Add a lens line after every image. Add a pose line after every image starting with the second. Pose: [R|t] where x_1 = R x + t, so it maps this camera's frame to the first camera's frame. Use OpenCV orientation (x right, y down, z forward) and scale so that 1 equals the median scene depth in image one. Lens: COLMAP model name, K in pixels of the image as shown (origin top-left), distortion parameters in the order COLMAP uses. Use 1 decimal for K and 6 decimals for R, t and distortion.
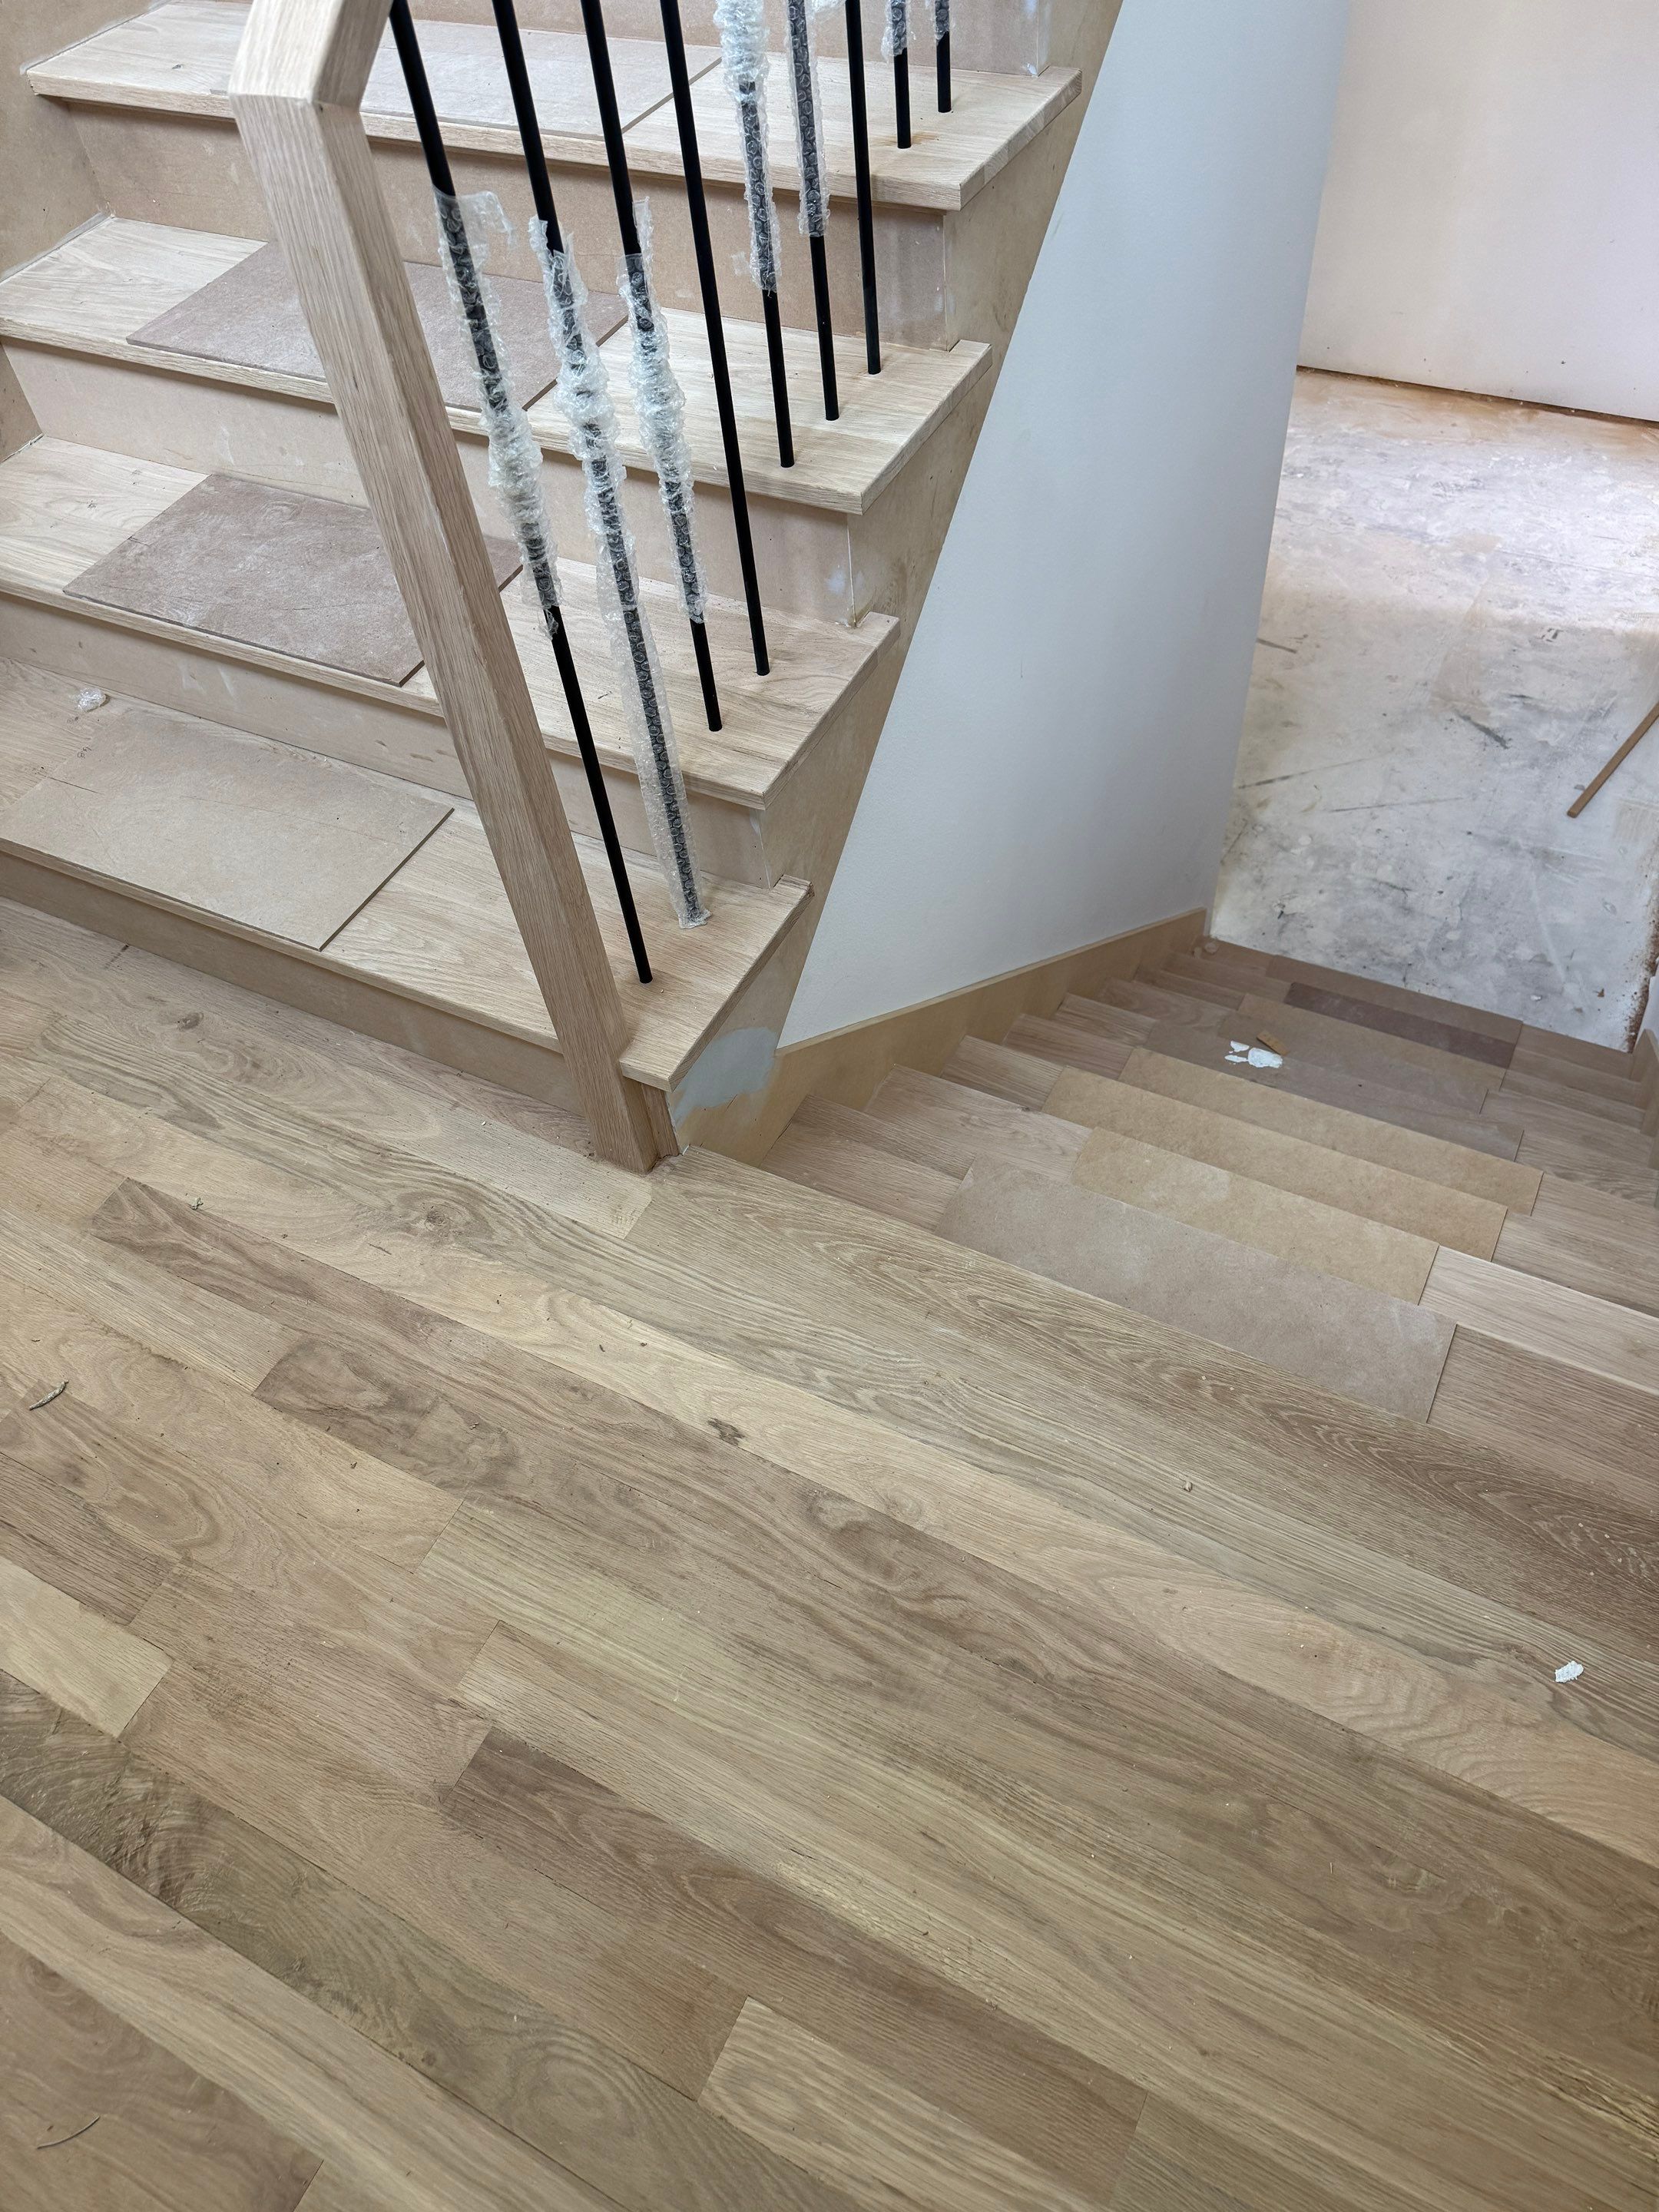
lens RADIAL K [[1535.8, 0, 838.9], [0, 1535.8, 1087.0], [0, 0, 1]] dist [0.063784, -0.073140]
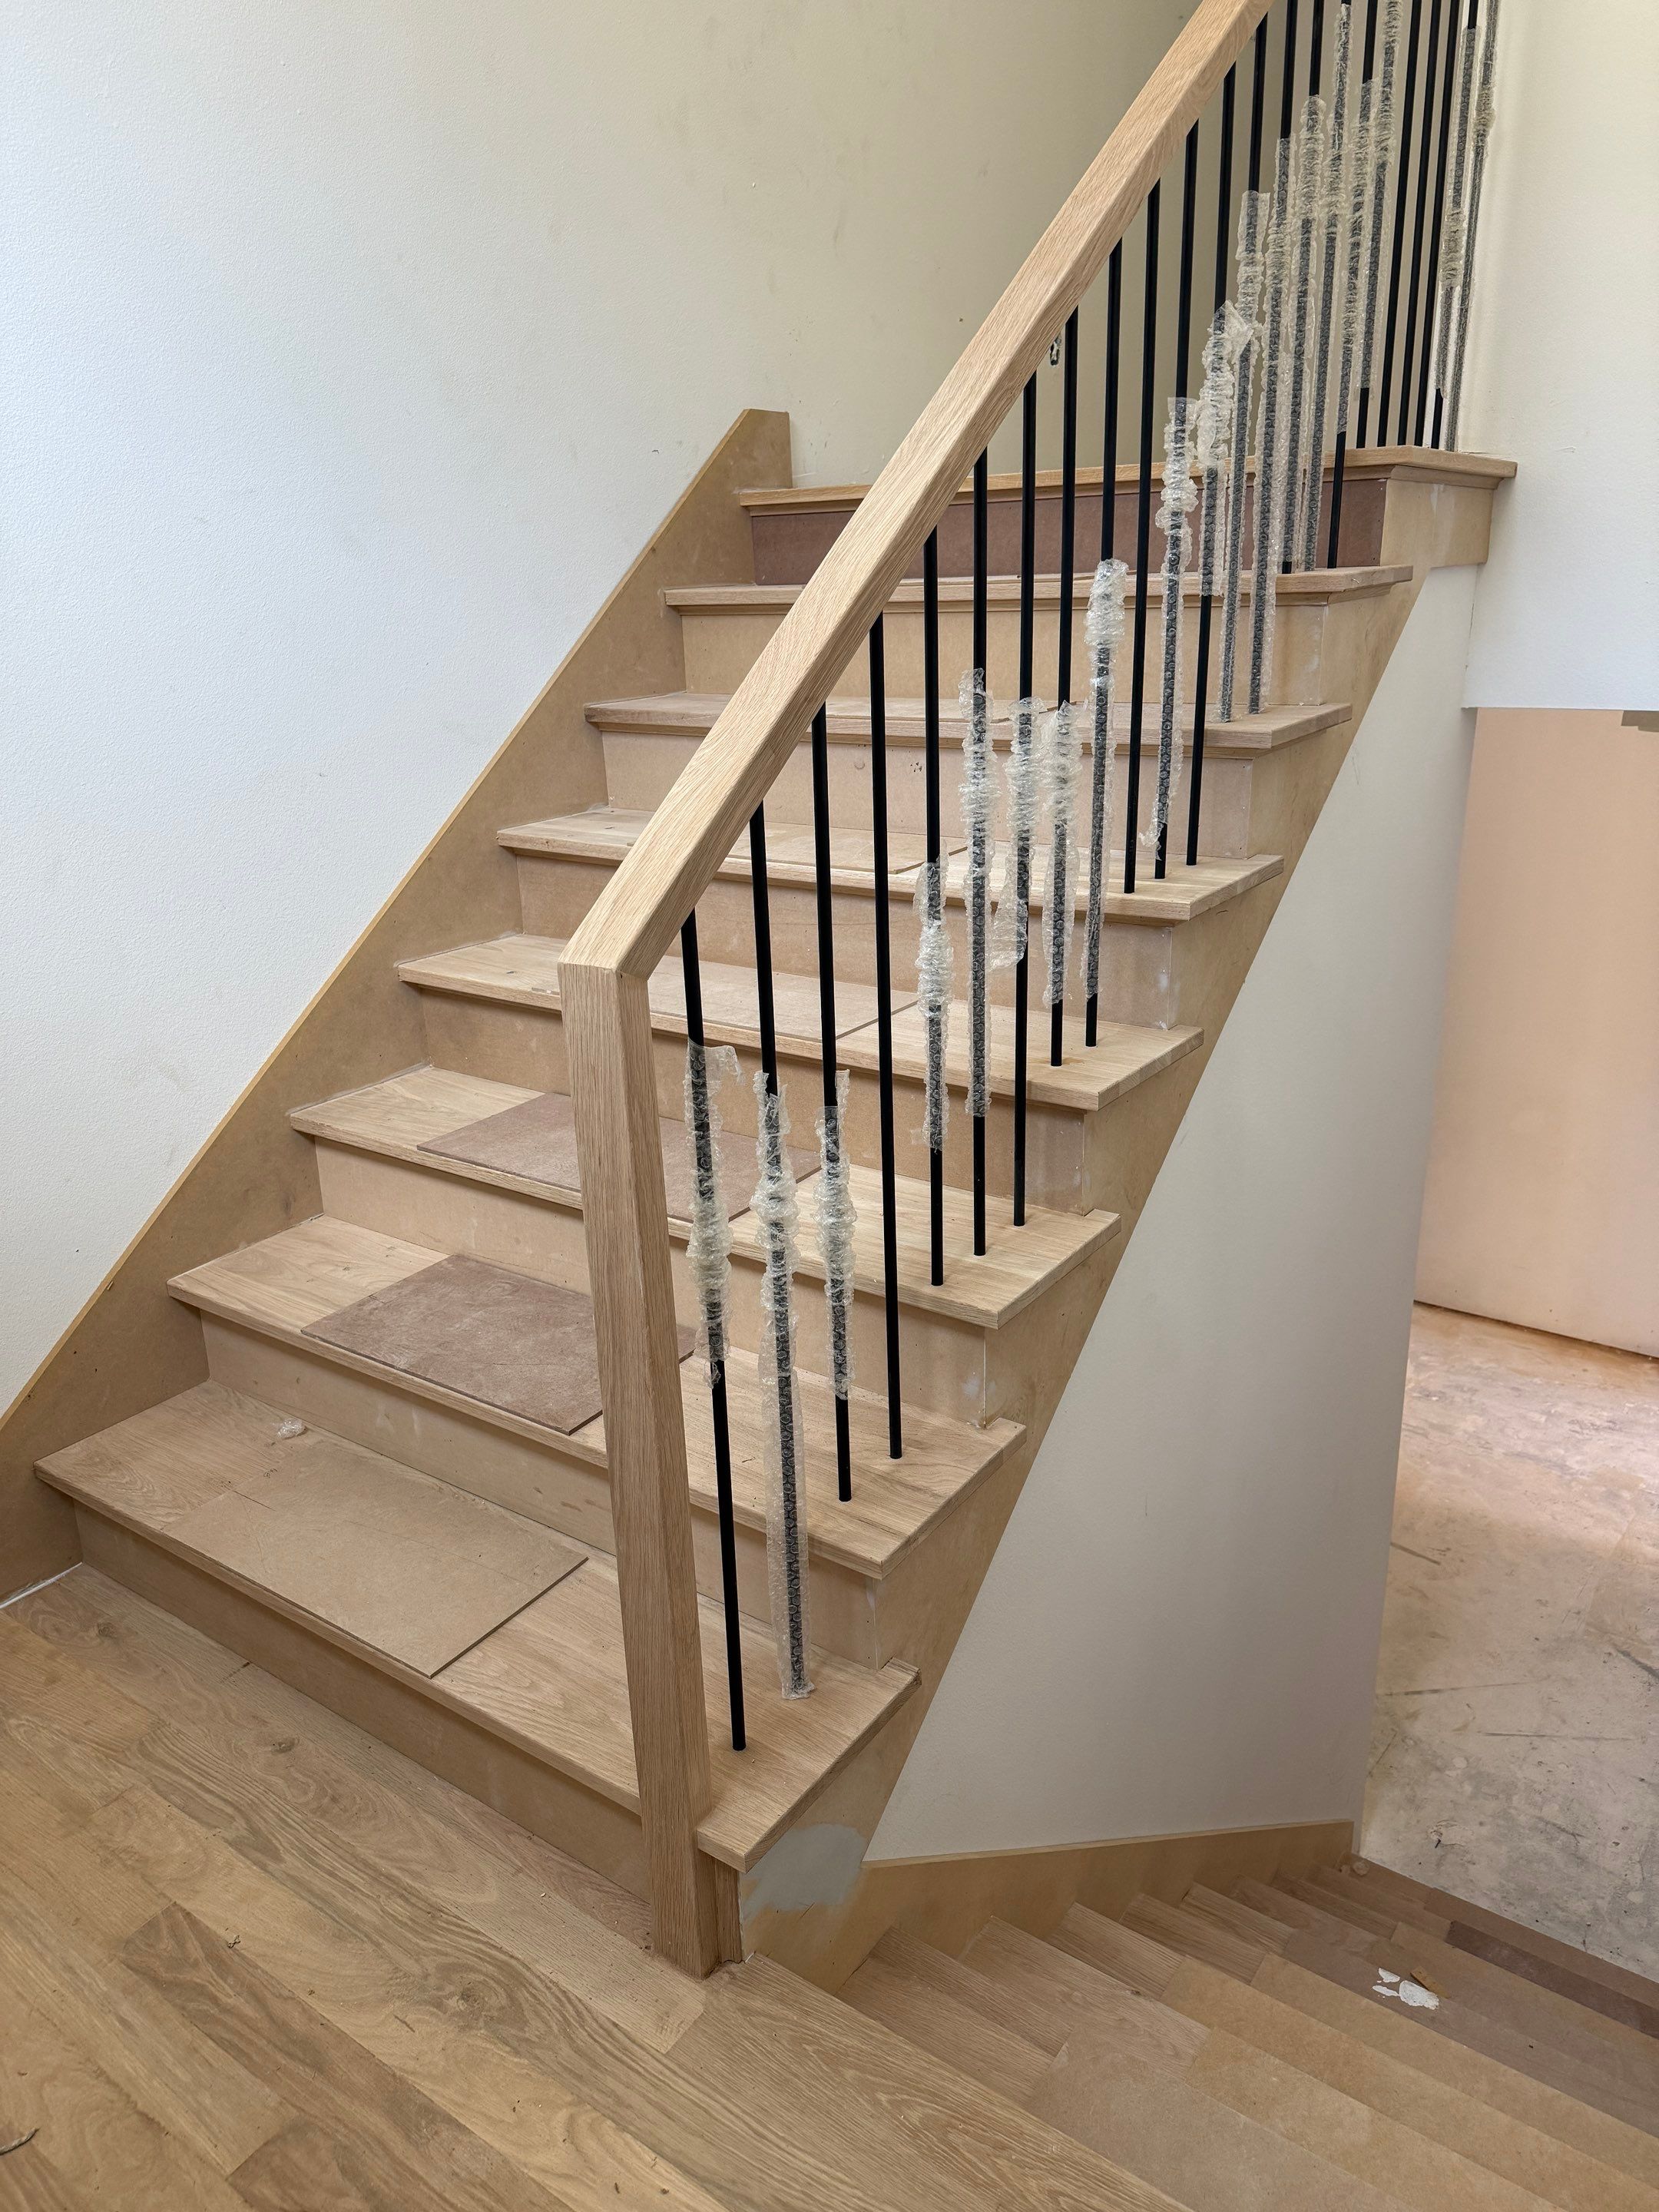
lens RADIAL K [[1535.8, 0, 836.3], [0, 1535.8, 1115.5], [0, 0, 1]] dist [0.063784, -0.073140]
pose [[0.988913, 0.091583, -0.116893, 0.014172], [-0.138192, 0.855696, -0.498685, 0.070694], [0.054354, 0.509310, 0.858865, -0.052416]]
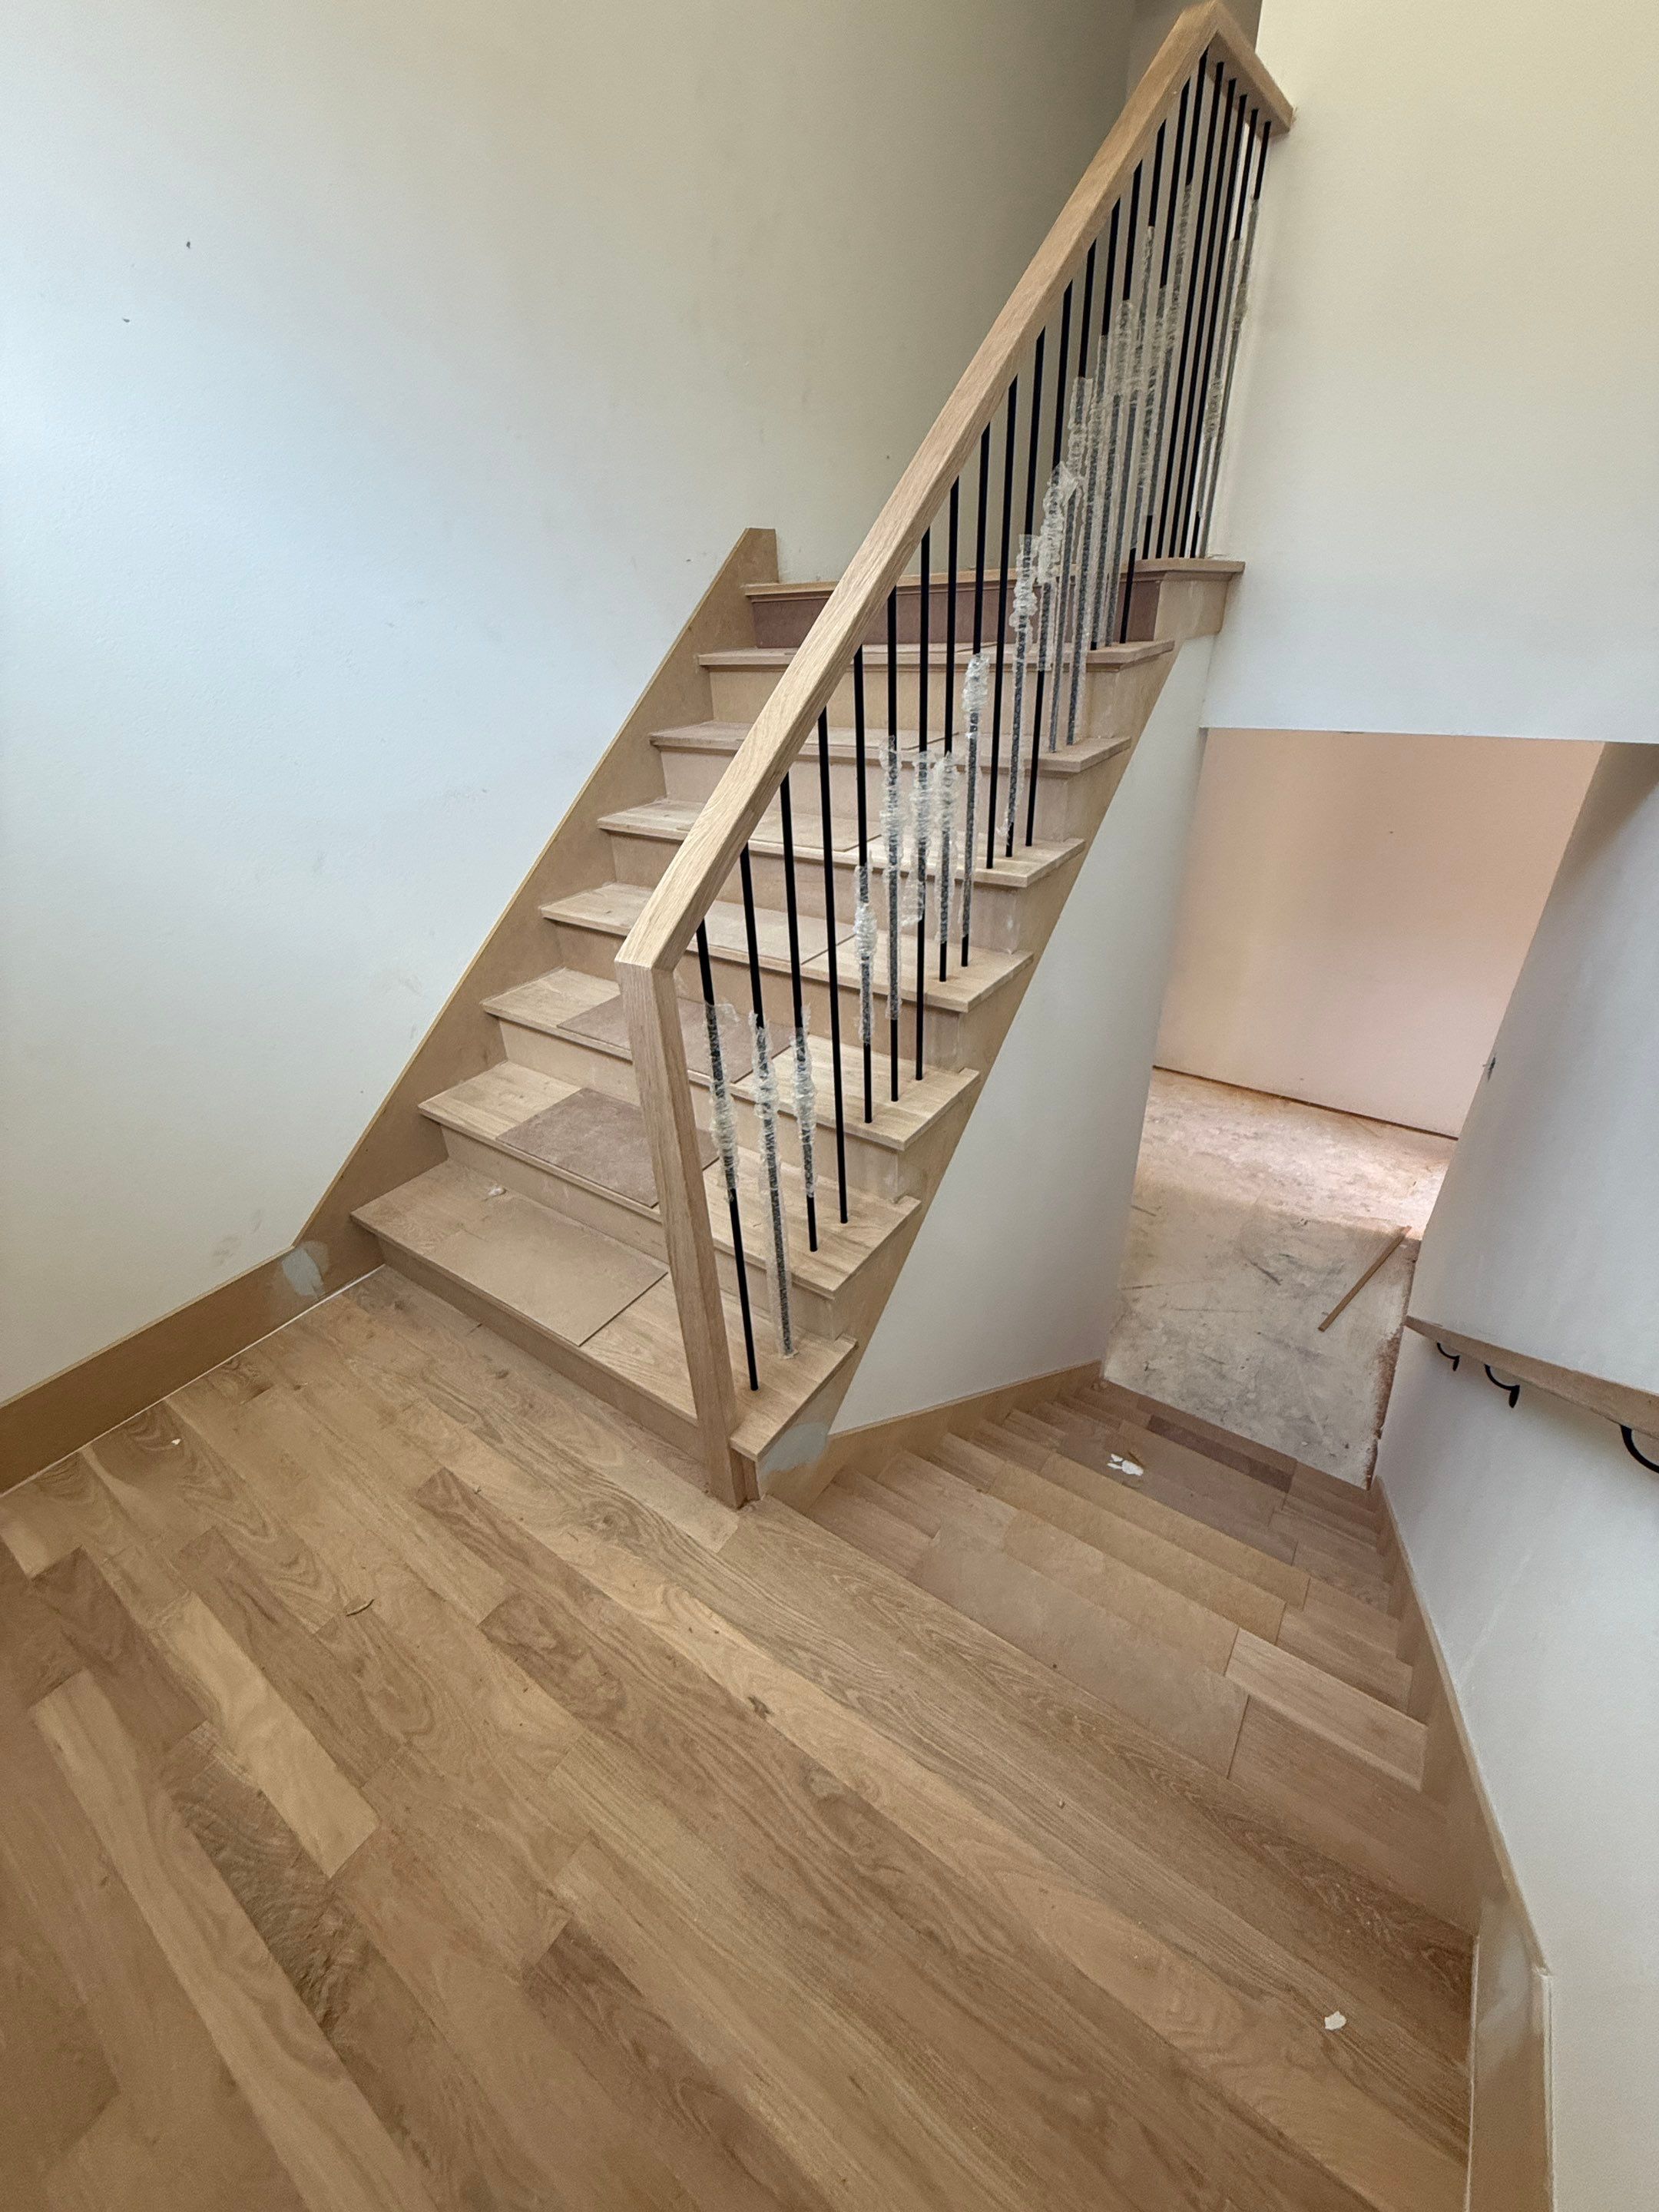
lens RADIAL K [[871.9, 0, 825.1], [0, 871.9, 1101.3], [0, 0, 1]] dist [-0.003431, 0.002279]
pose [[0.990244, 0.097843, -0.099211, 0.017575], [-0.126087, 0.932265, -0.339093, -0.048978], [0.059313, 0.348294, 0.935507, -0.020270]]
